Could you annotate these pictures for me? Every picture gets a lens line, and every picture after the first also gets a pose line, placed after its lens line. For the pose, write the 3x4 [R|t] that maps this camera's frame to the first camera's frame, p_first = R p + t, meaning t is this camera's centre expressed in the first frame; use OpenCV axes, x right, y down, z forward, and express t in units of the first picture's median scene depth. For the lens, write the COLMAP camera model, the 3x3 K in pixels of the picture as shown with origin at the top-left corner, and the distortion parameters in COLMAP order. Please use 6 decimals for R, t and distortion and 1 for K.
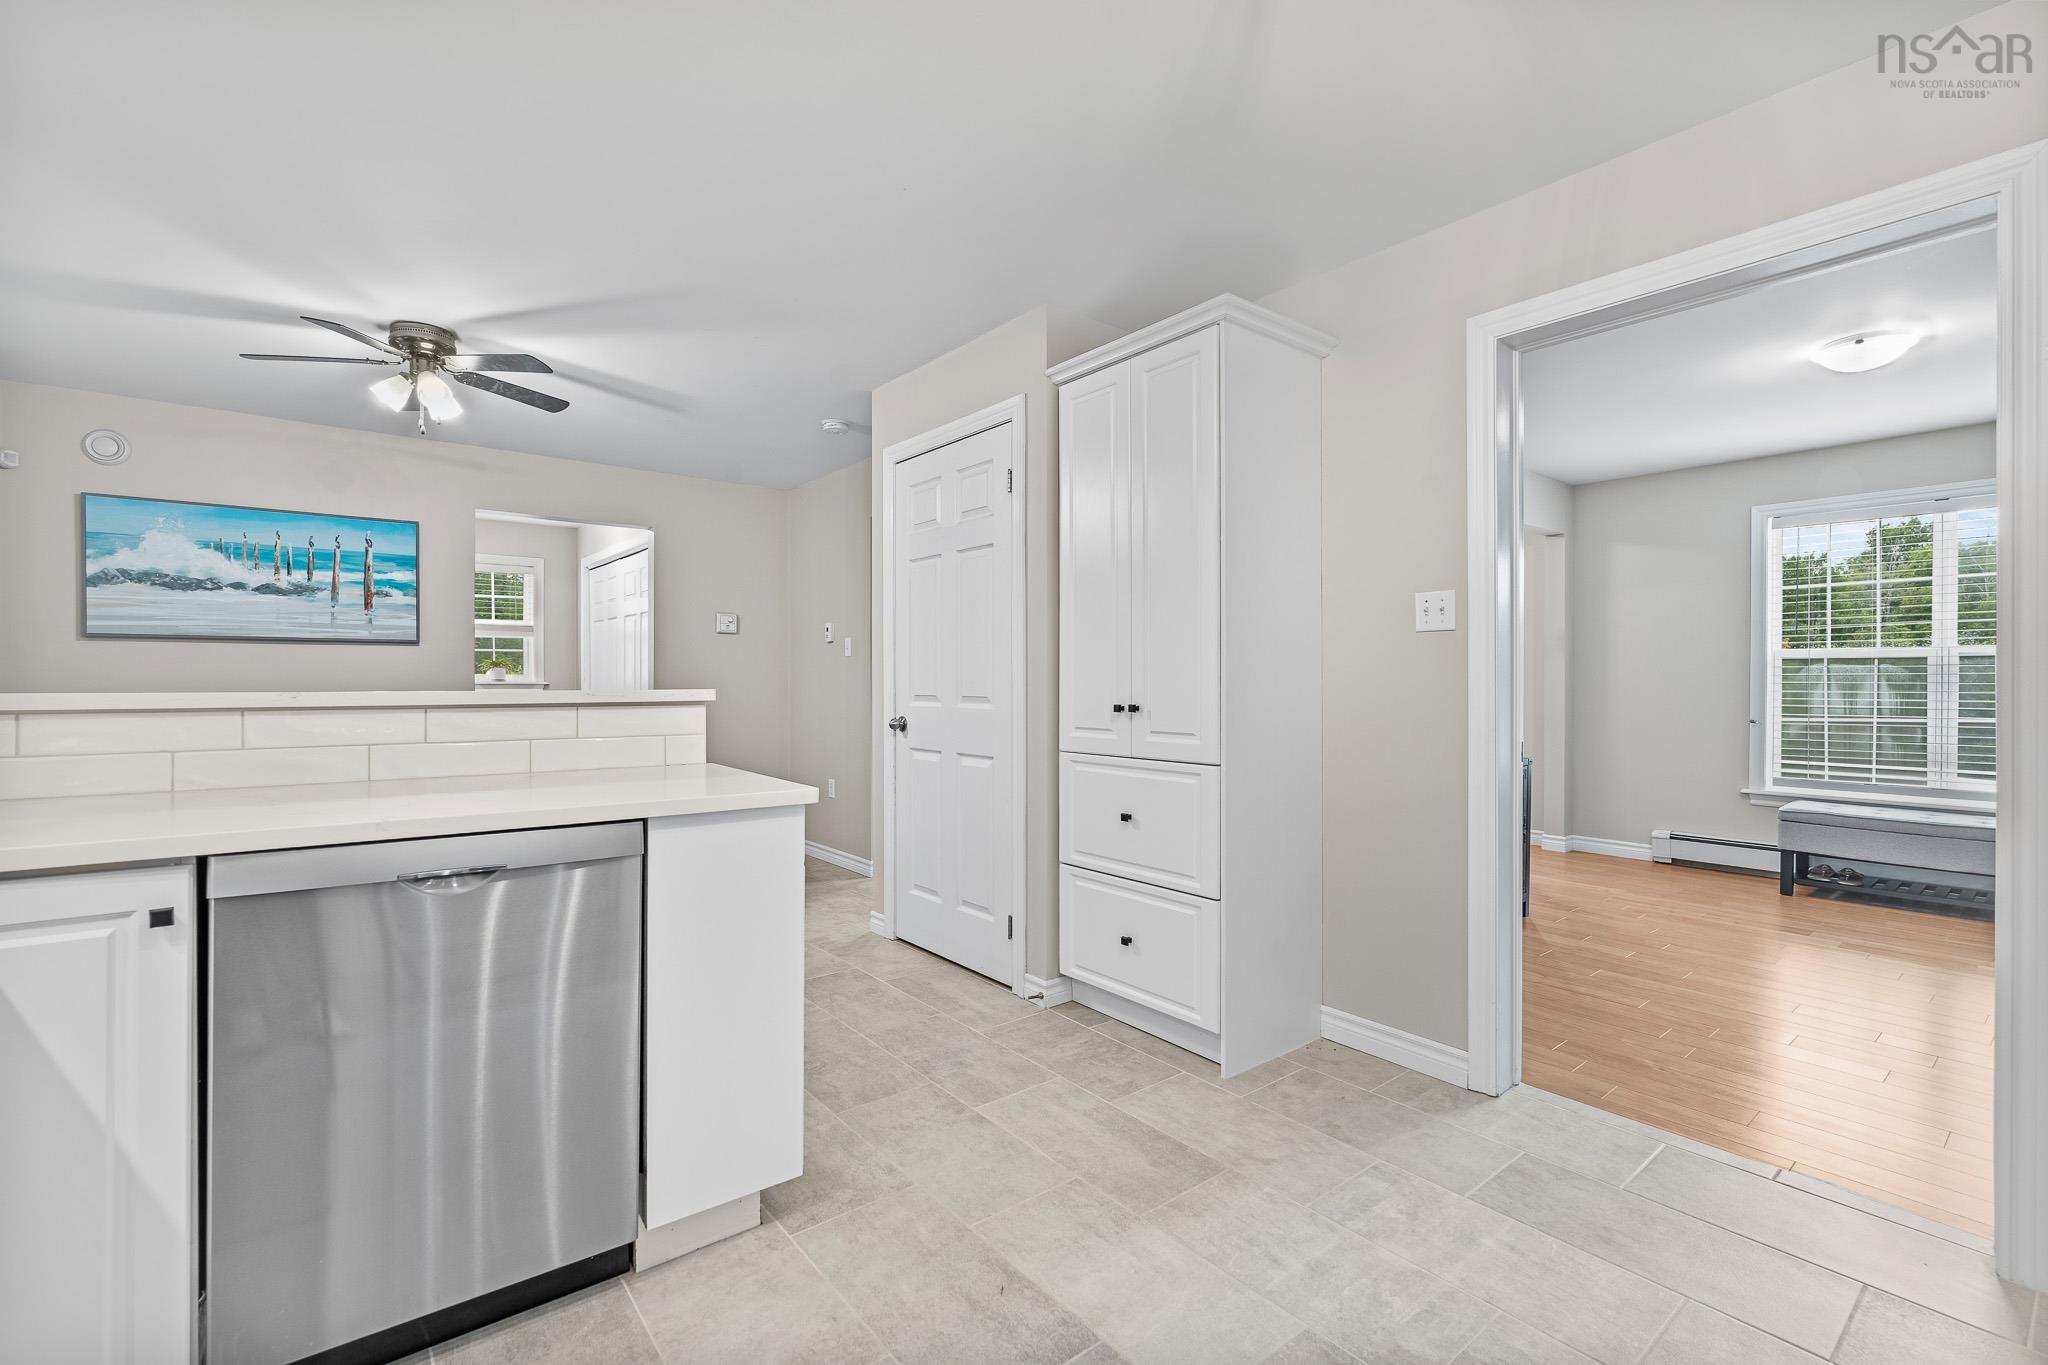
lens RADIAL K [[903.6, 0, 1023.8], [0, 903.6, 681.3], [0, 0, 1]] dist [-0.002271, -0.000223]
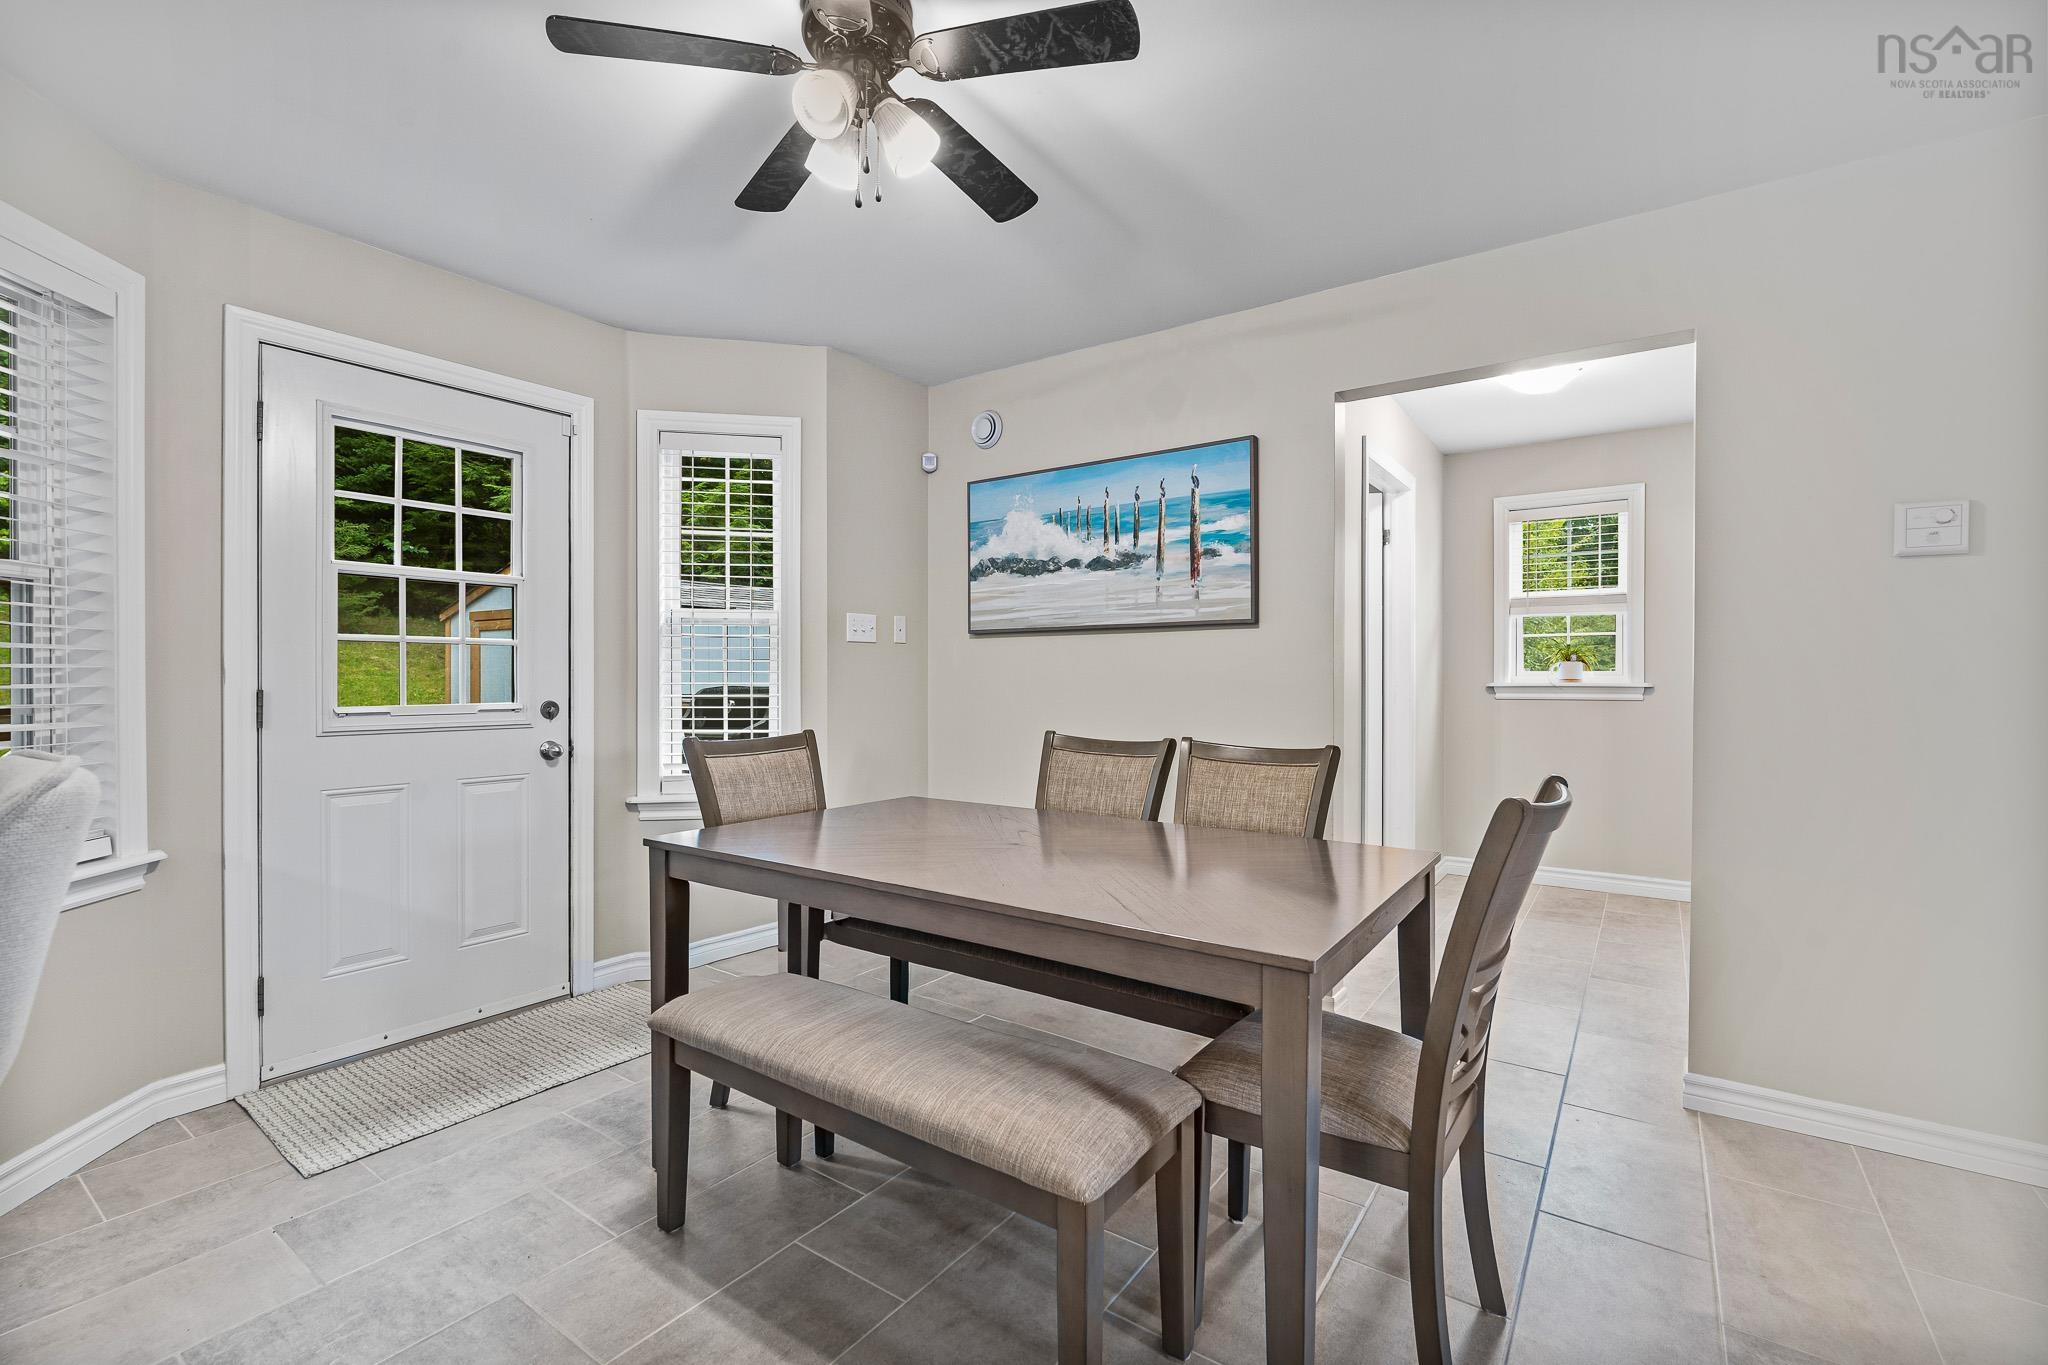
lens RADIAL K [[903.6, 0, 1021.1], [0, 903.6, 681.3], [0, 0, 1]] dist [-0.002271, -0.000223]
pose [[0.272071, 0.003196, -0.962272, -0.101660], [-0.002923, 0.999993, 0.002495, -0.002177], [0.962273, 0.002134, 0.272078, 0.709459]]
